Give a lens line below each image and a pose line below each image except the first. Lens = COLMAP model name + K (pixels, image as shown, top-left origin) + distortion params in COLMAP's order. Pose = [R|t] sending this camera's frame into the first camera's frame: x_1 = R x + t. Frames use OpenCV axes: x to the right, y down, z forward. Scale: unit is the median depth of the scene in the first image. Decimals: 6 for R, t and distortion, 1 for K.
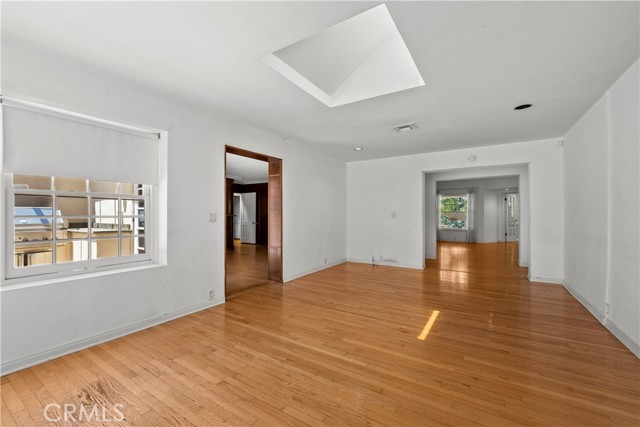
lens RADIAL K [[259.7, 0, 320.1], [0, 259.7, 216.0], [0, 0, 1]] dist [0.002654, 0.000369]
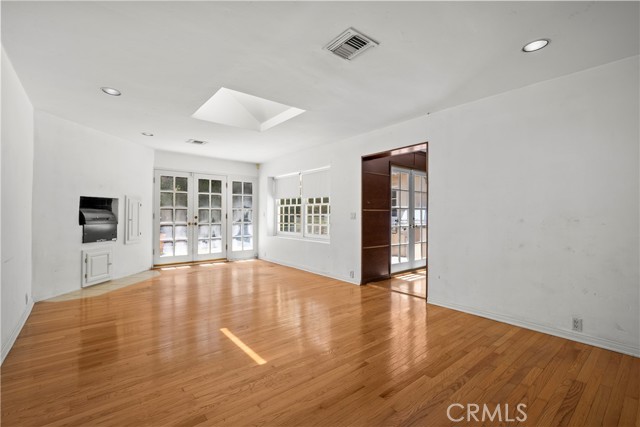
lens RADIAL K [[292.3, 0, 316.7], [0, 292.3, 210.3], [0, 0, 1]] dist [0.020008, 0.000174]
pose [[-0.320454, -0.017446, -0.947103, 1.130464], [-0.008149, 0.999844, -0.015660, 0.002729], [0.947229, 0.002700, -0.320546, 1.398650]]
